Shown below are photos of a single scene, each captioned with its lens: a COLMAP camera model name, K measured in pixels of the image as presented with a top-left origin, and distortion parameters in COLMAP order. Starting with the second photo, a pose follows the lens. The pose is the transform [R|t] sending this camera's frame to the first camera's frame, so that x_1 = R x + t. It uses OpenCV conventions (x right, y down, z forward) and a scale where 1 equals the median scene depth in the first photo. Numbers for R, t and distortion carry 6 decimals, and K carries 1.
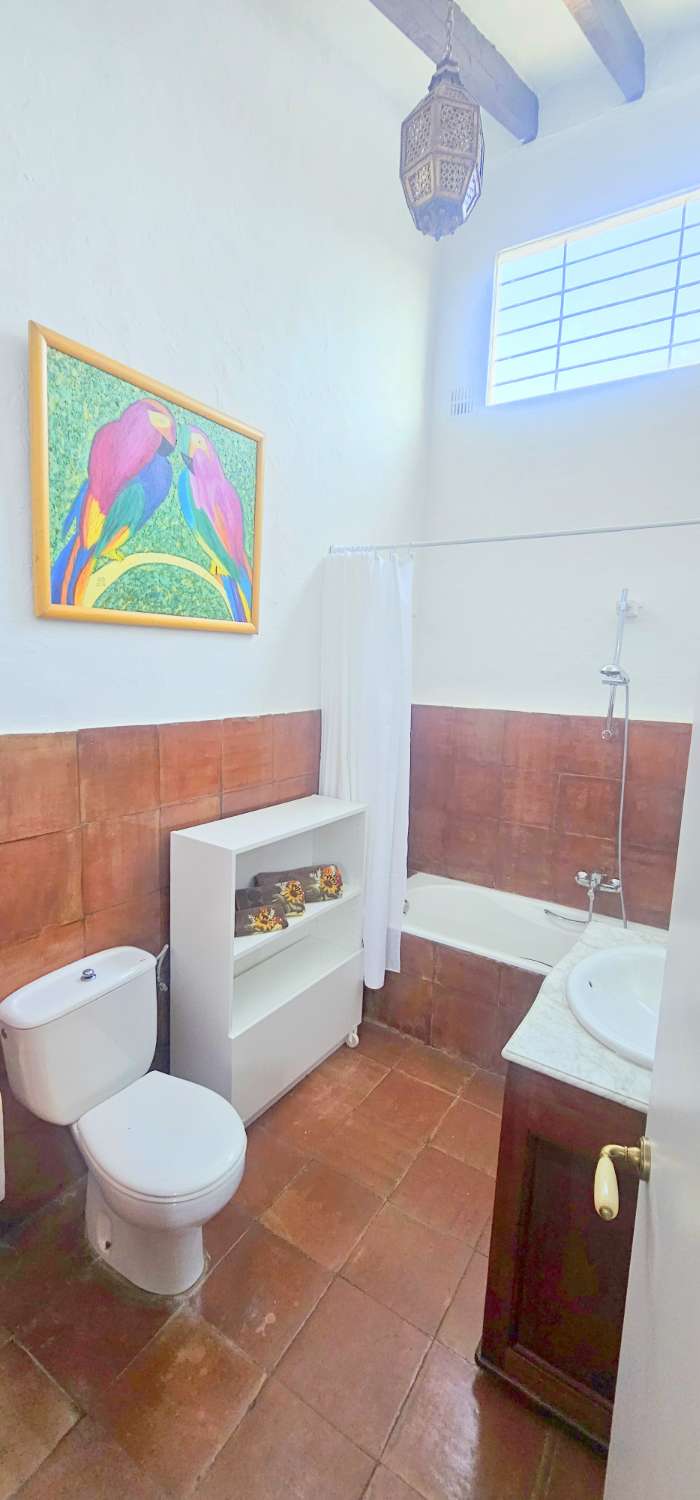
lens RADIAL K [[624.4, 0, 343.8], [0, 624.4, 738.4], [0, 0, 1]] dist [0.000805, 0.000677]
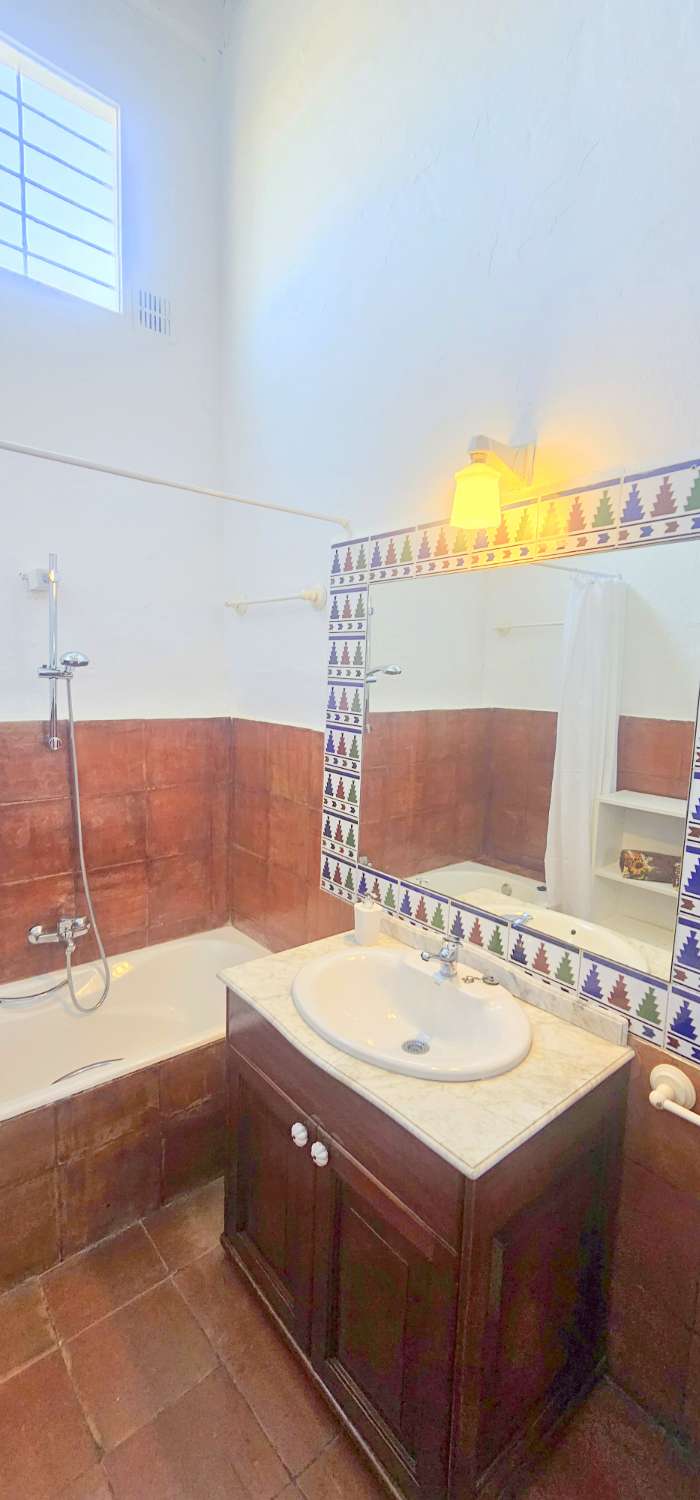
lens RADIAL K [[616.9, 0, 350.0], [0, 616.9, 750.0], [0, 0, 1]] dist [-0.002091, -0.000349]
pose [[0.284116, -0.135227, 0.949206, -0.241972], [0.094682, 0.989122, 0.112574, -0.058308], [-0.954103, 0.057889, 0.293829, 0.510731]]
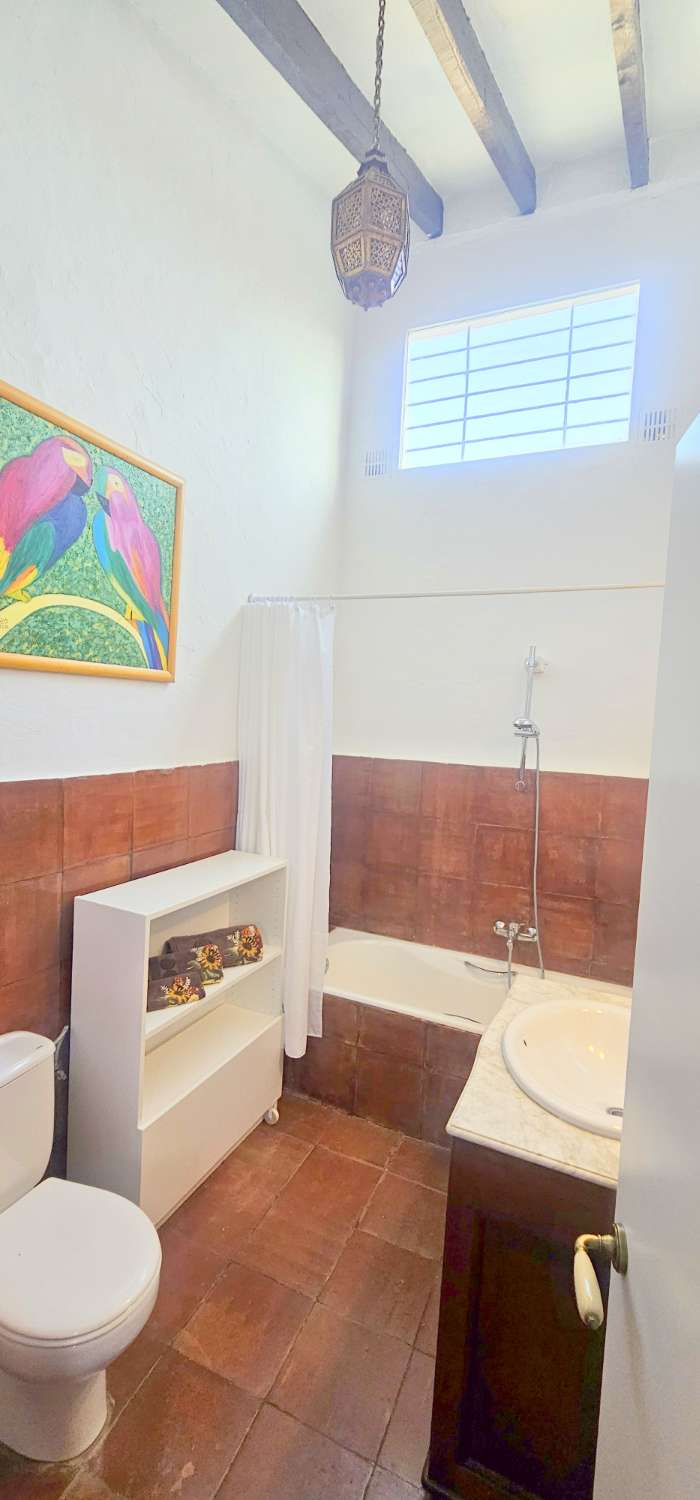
lens RADIAL K [[624.4, 0, 343.8], [0, 624.4, 738.4], [0, 0, 1]] dist [0.000805, 0.000677]
pose [[0.988239, 0.006034, 0.152796, -0.029101], [0.005385, 0.997228, -0.074211, -0.009852], [-0.152820, 0.074161, 0.985467, 0.027324]]
